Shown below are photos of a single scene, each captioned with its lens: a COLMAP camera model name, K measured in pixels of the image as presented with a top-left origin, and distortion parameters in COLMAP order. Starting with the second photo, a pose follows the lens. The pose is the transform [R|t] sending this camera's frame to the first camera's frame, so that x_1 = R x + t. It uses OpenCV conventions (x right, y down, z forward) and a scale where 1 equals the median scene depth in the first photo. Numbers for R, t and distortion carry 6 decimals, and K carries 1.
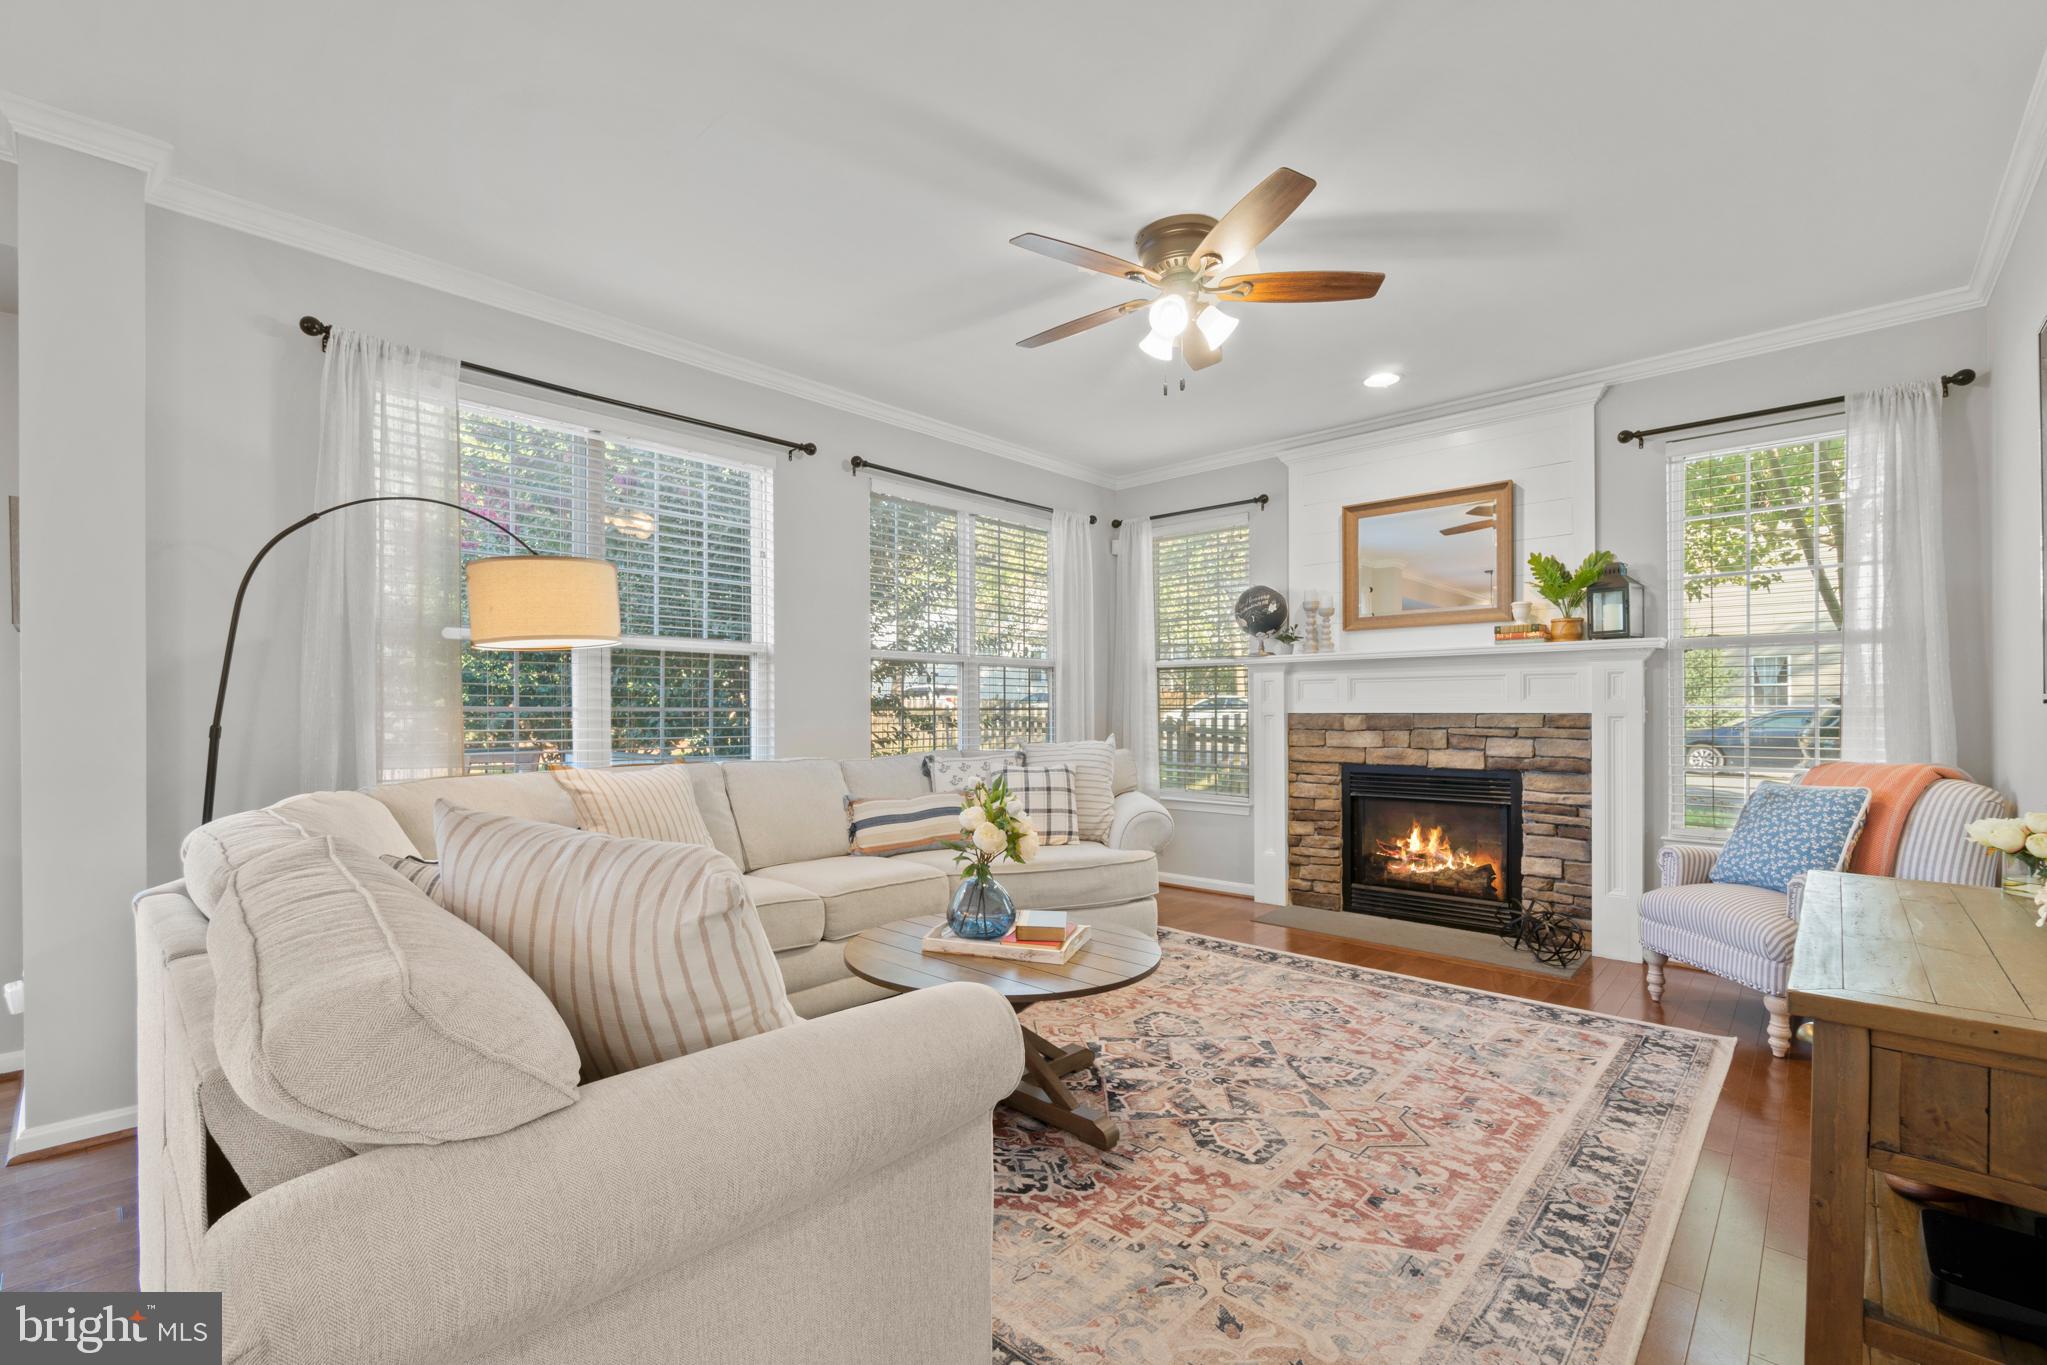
lens RADIAL K [[881.7, 0, 1014.4], [0, 881.7, 711.9], [0, 0, 1]] dist [-0.001450, 0.000078]
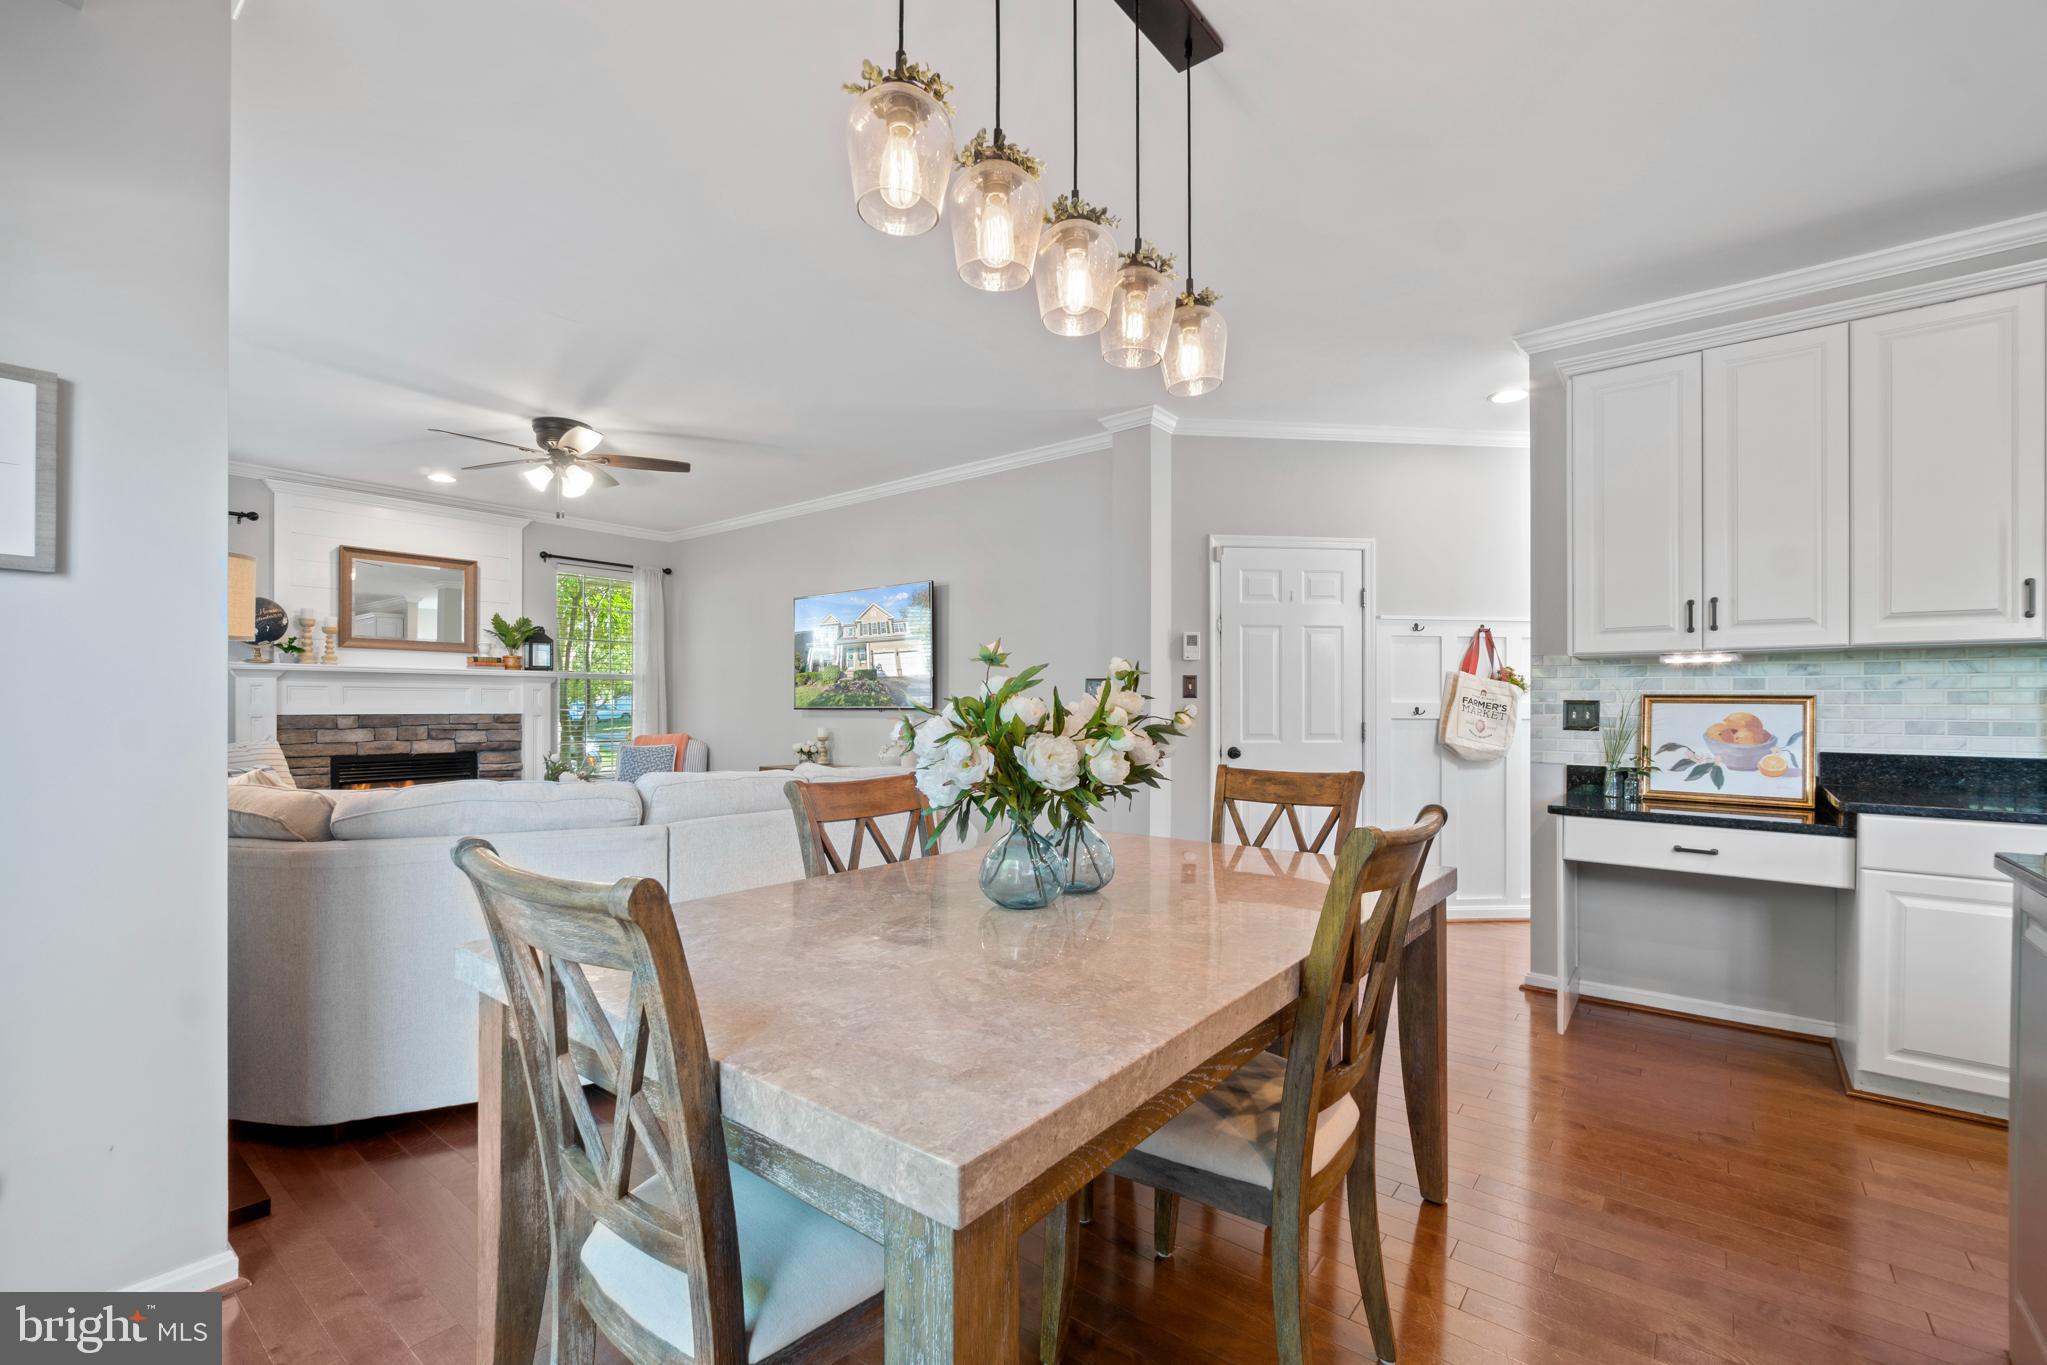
lens RADIAL K [[881.7, 0, 1000.2], [0, 881.7, 705.2], [0, 0, 1]] dist [-0.001450, 0.000078]
pose [[-0.065452, 0.007586, 0.997827, -1.063214], [0.005271, 0.999960, -0.007256, 0.002470], [-0.997842, 0.004784, -0.065489, 0.208714]]
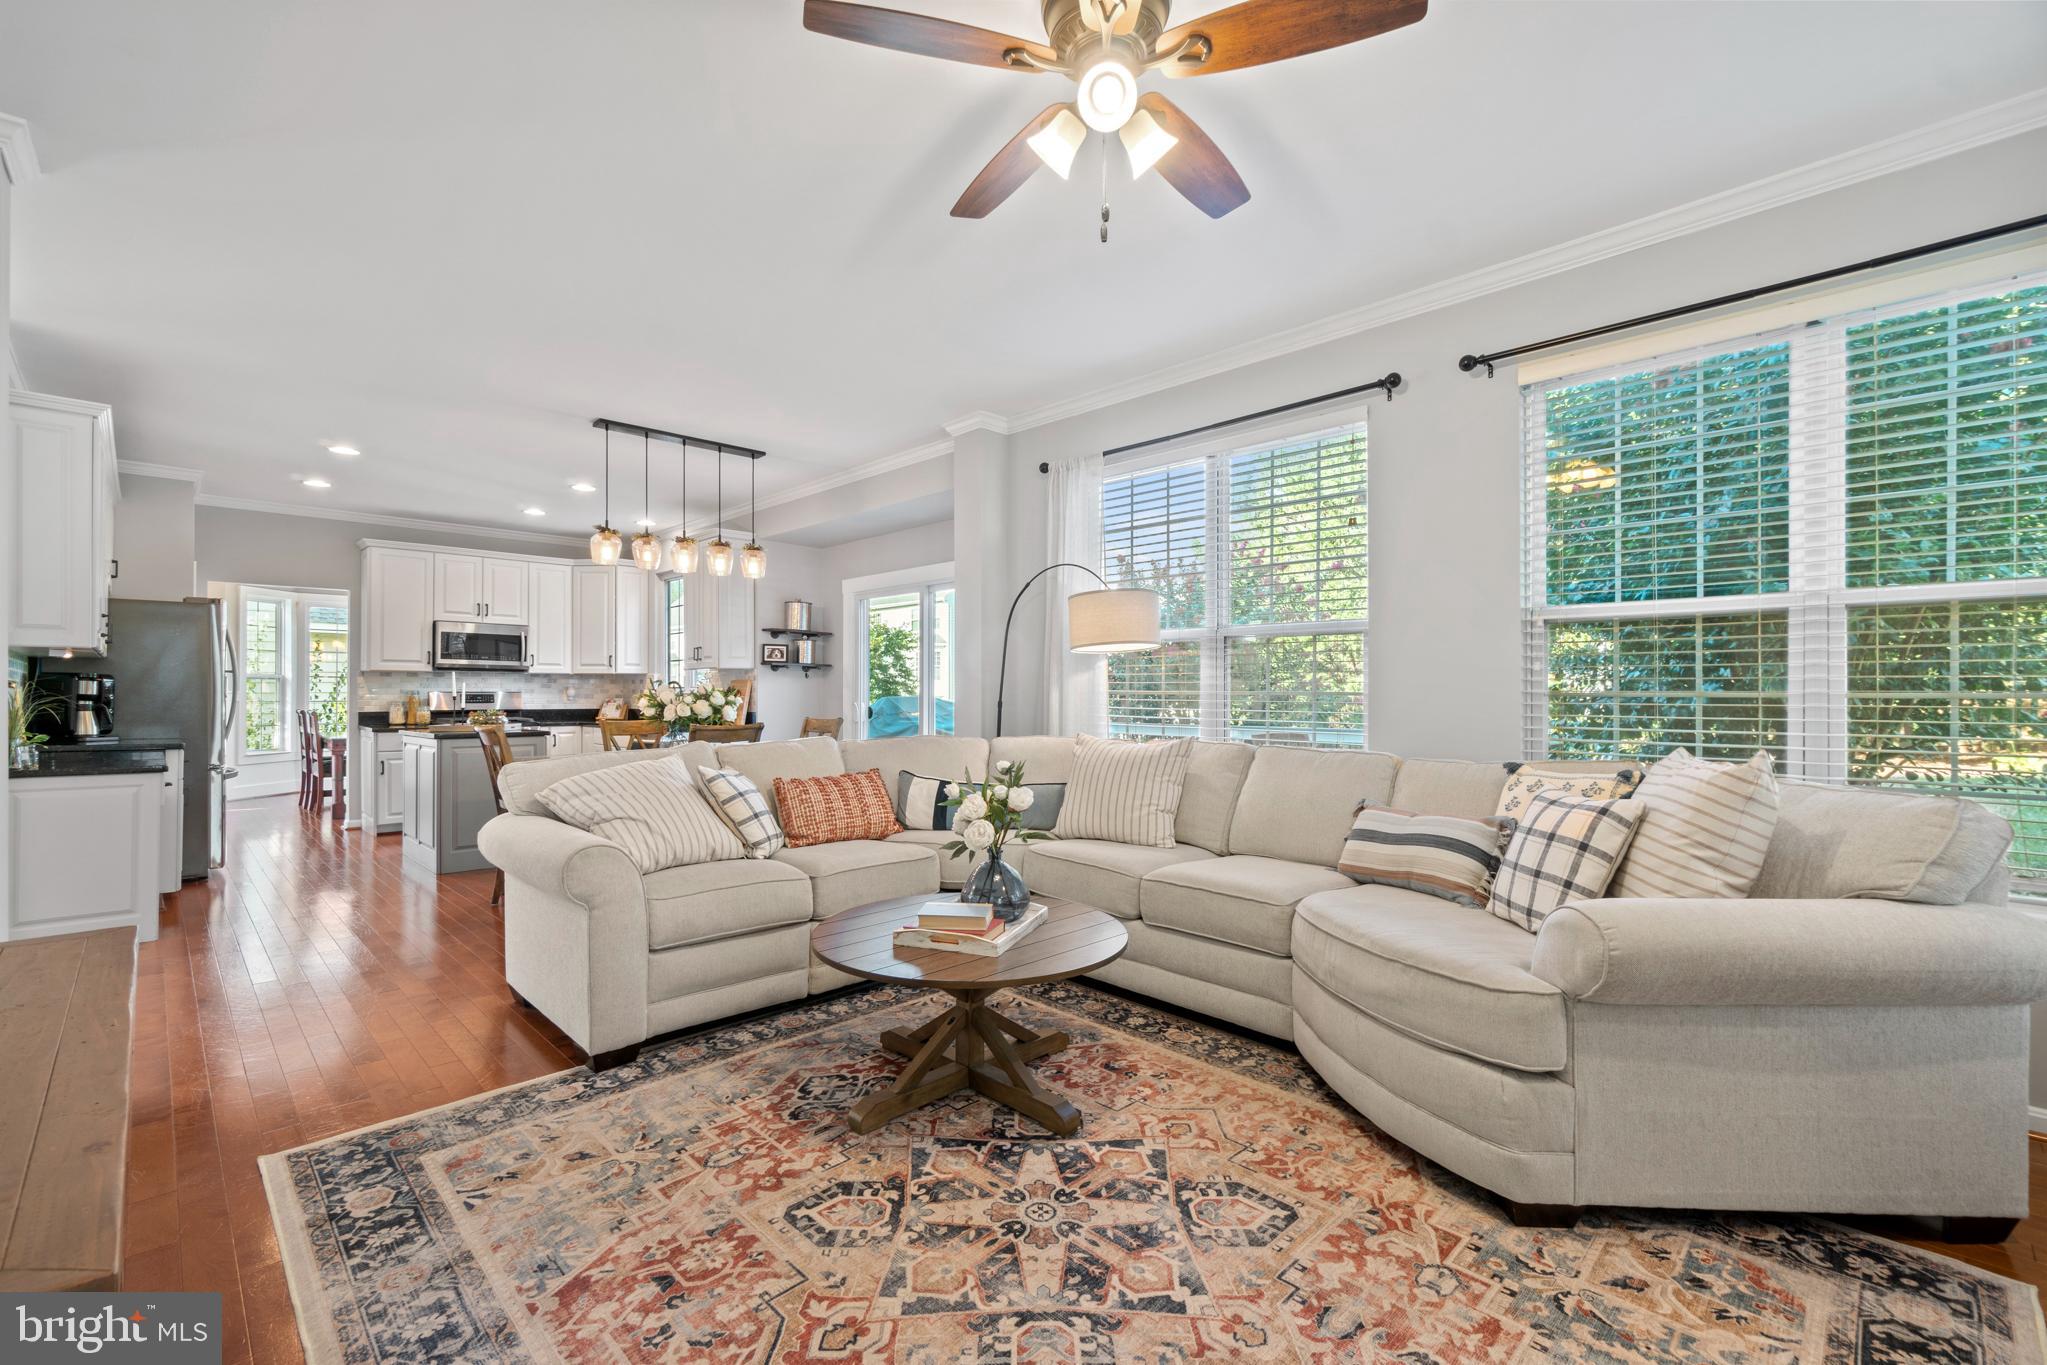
lens RADIAL K [[881.7, 0, 1009.6], [0, 881.7, 688.9], [0, 0, 1]] dist [-0.001450, 0.000078]
pose [[-0.041832, -0.001054, -0.999124, 0.614254], [-0.004665, 0.999989, -0.000859, -0.004135], [0.999114, 0.004624, -0.041837, 0.677296]]
